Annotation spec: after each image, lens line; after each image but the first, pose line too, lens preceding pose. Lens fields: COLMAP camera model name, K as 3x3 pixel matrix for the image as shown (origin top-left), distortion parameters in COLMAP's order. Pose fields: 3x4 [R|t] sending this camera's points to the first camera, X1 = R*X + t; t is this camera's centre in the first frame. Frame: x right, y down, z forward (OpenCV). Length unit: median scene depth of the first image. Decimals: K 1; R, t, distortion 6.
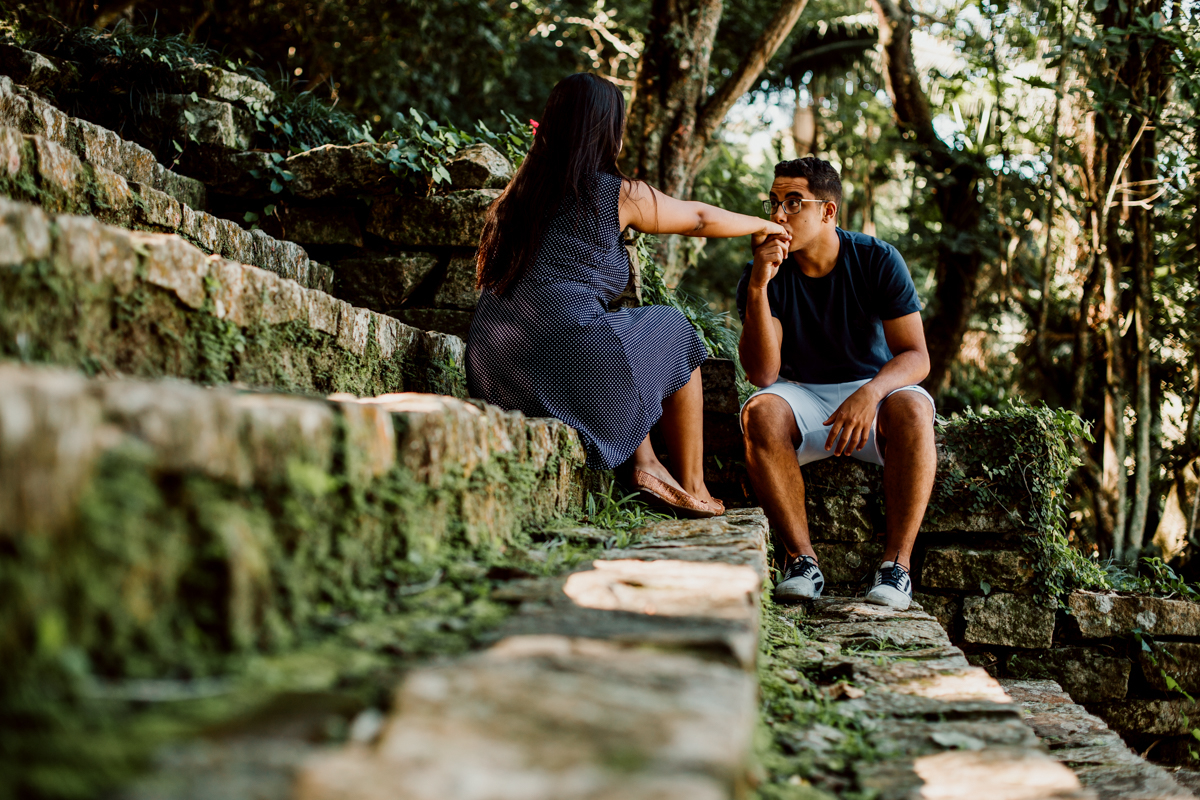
lens RADIAL K [[1759.2, 0, 600.0], [0, 1759.2, 400.0], [0, 0, 1]] dist [-0.139223, 0.130639]
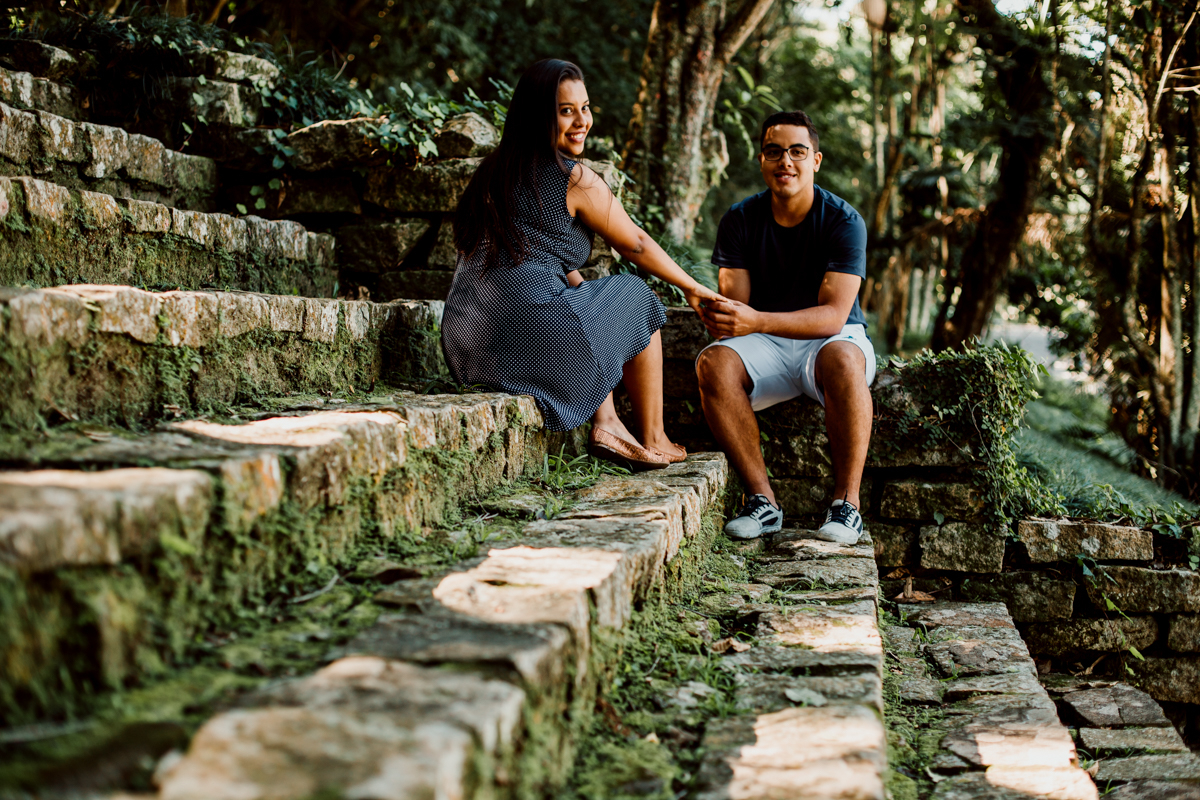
lens RADIAL K [[1759.2, 0, 600.0], [0, 1759.2, 400.0], [0, 0, 1]] dist [-0.139223, 0.130639]
pose [[0.998400, -0.021919, -0.052131, 0.069484], [0.025511, 0.997272, 0.069263, -0.045911], [0.050471, -0.070482, 0.996235, -0.085102]]
